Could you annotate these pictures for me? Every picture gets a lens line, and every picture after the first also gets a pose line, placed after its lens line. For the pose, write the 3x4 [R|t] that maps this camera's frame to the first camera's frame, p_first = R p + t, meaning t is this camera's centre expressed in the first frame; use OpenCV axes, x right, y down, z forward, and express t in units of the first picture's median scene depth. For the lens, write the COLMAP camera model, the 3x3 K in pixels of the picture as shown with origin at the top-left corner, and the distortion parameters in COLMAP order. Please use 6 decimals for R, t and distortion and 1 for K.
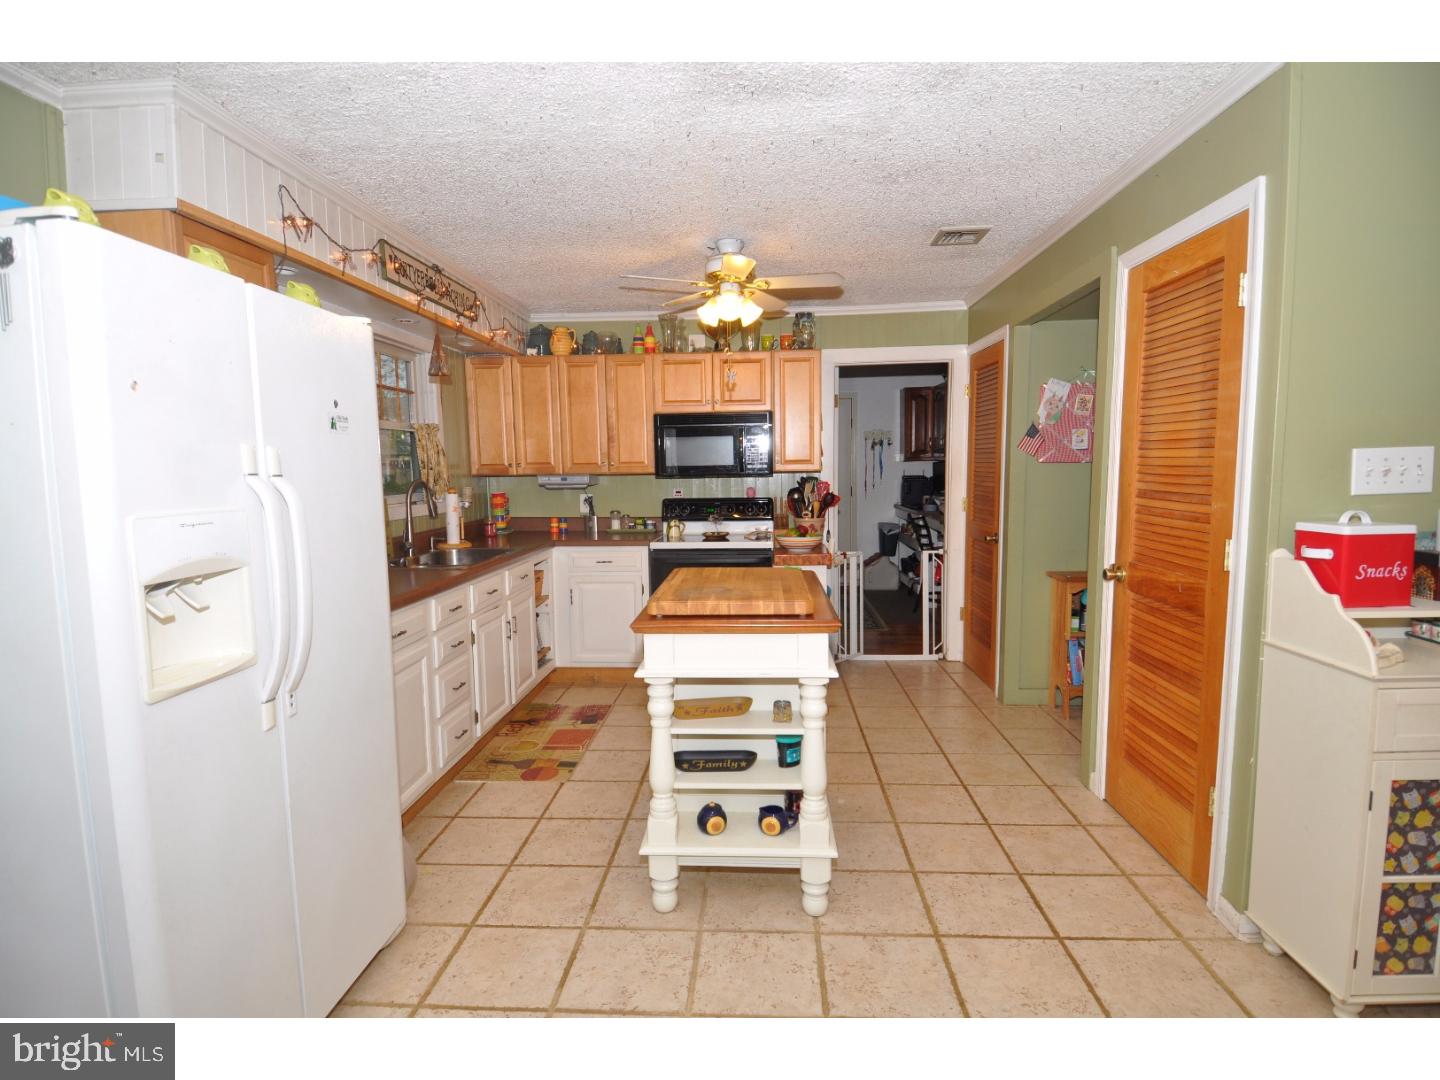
lens RADIAL K [[739.3, 0, 727.3], [0, 739.3, 539.3], [0, 0, 1]] dist [0.041440, -0.043713]
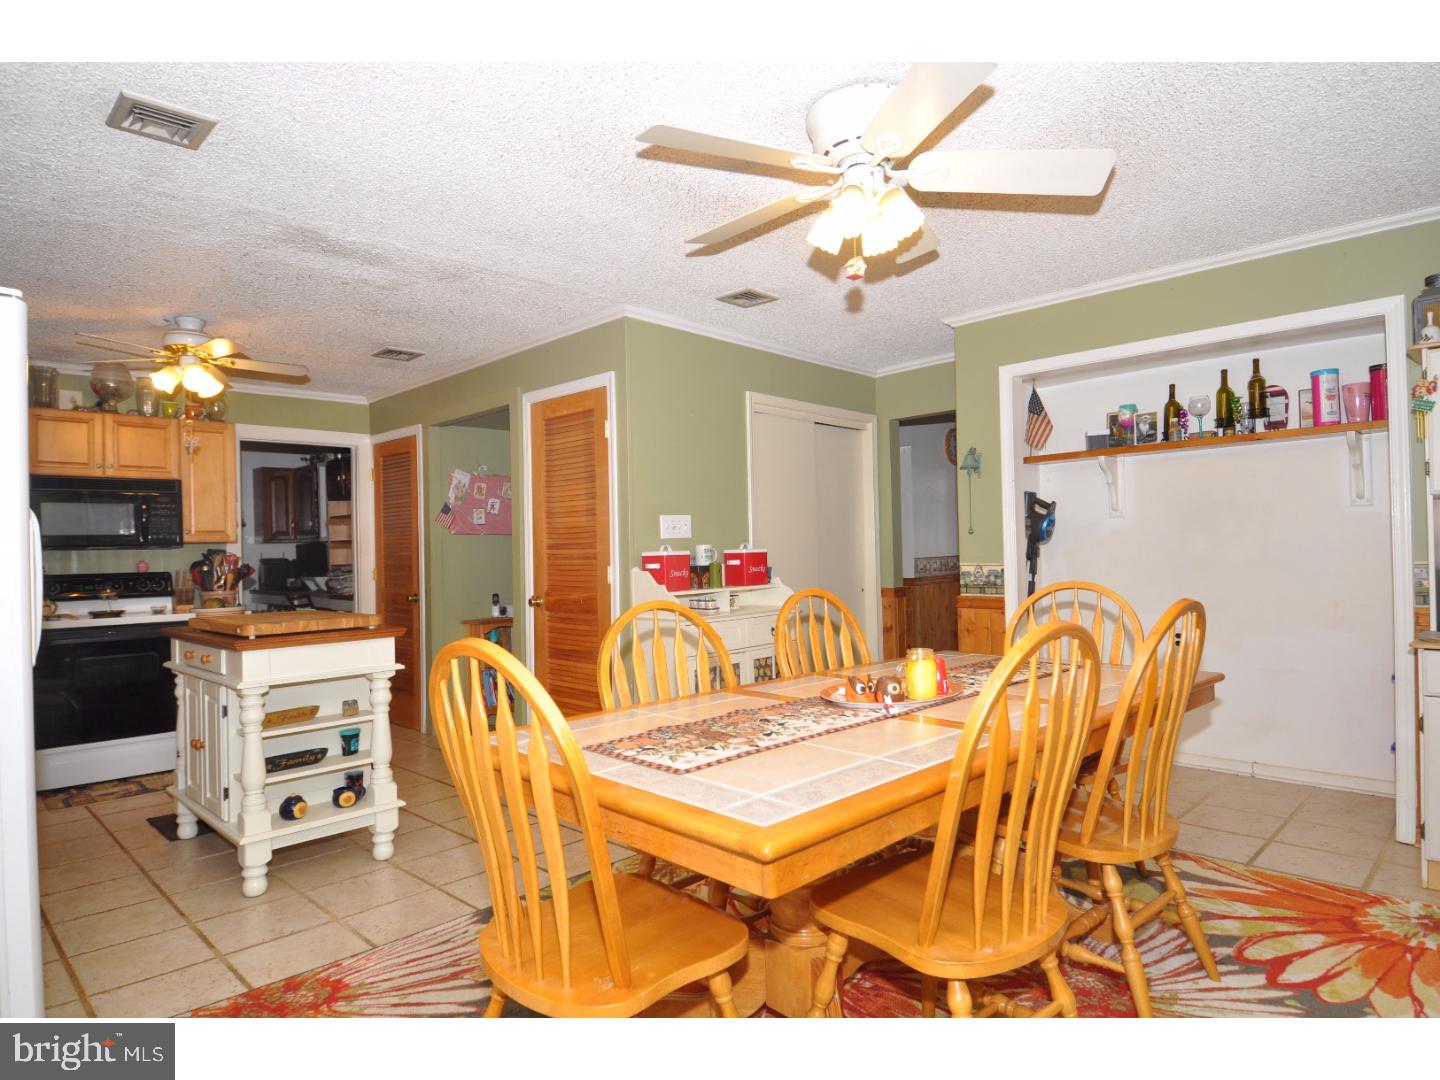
lens RADIAL K [[852.5, 0, 716.3], [0, 852.5, 541.0], [0, 0, 1]] dist [0.001610, 0.000959]
pose [[0.662616, 0.011434, 0.748872, -0.597201], [0.087188, 0.991908, -0.092291, 0.133072], [-0.743867, 0.126446, 0.656257, -0.463546]]
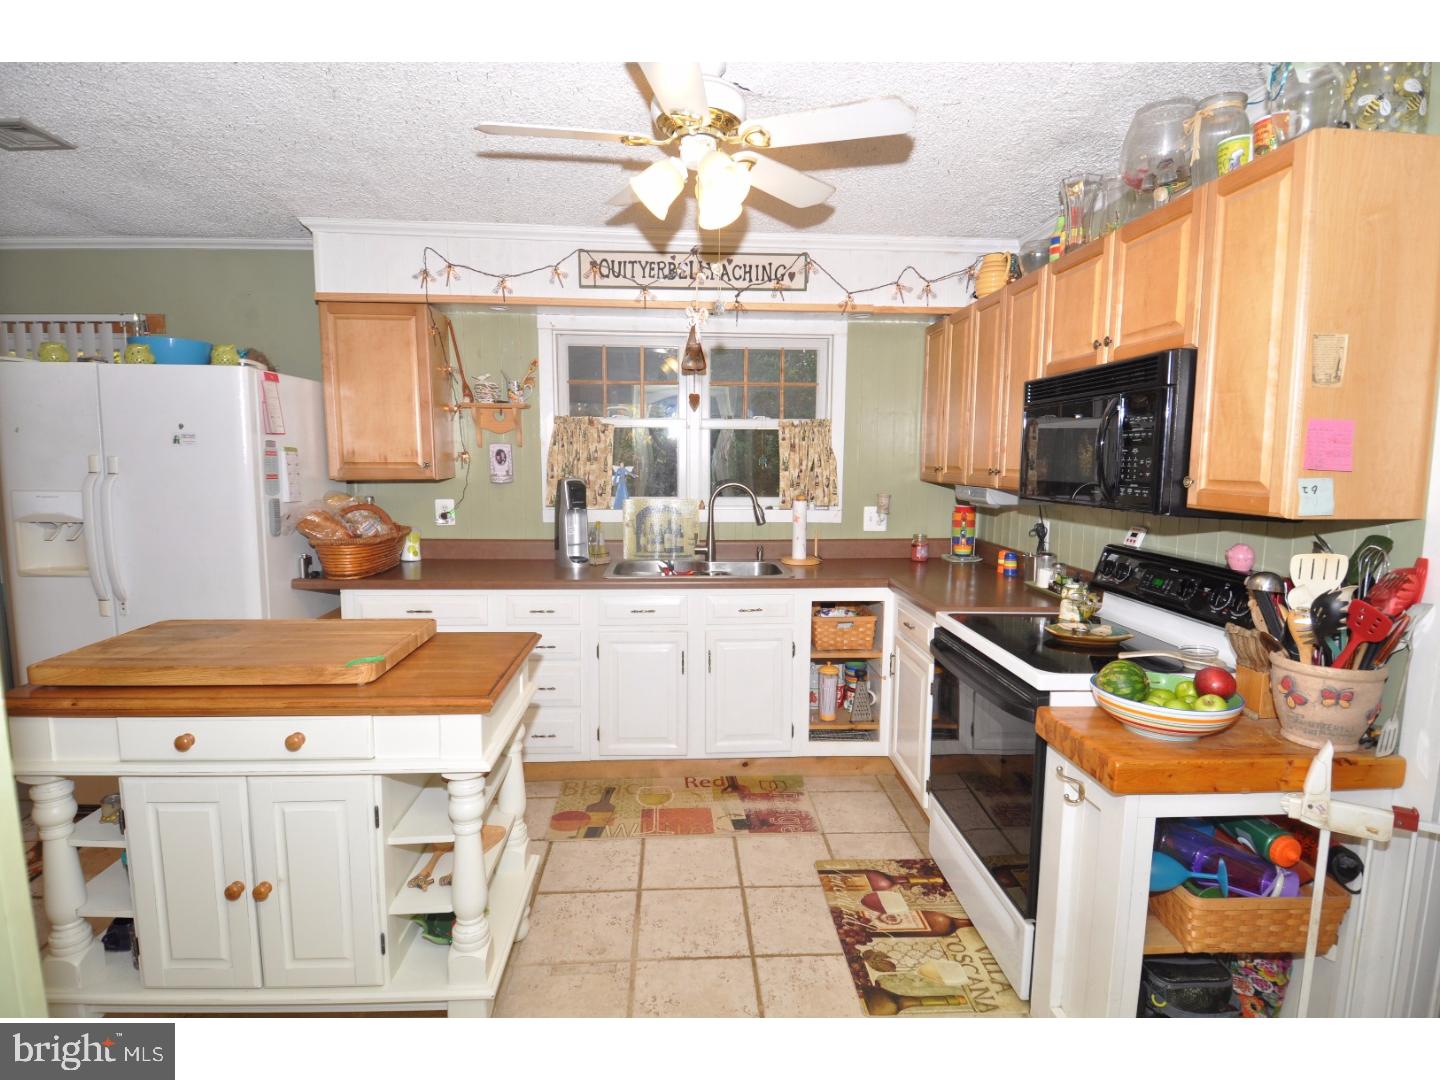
lens RADIAL K [[739.3, 0, 719.2], [0, 739.3, 546.5], [0, 0, 1]] dist [0.041440, -0.043713]
pose [[0.119491, 0.134714, -0.983653, 0.476440], [-0.109537, 0.986492, 0.121796, -0.106906], [0.986774, 0.093193, 0.132633, 0.824059]]
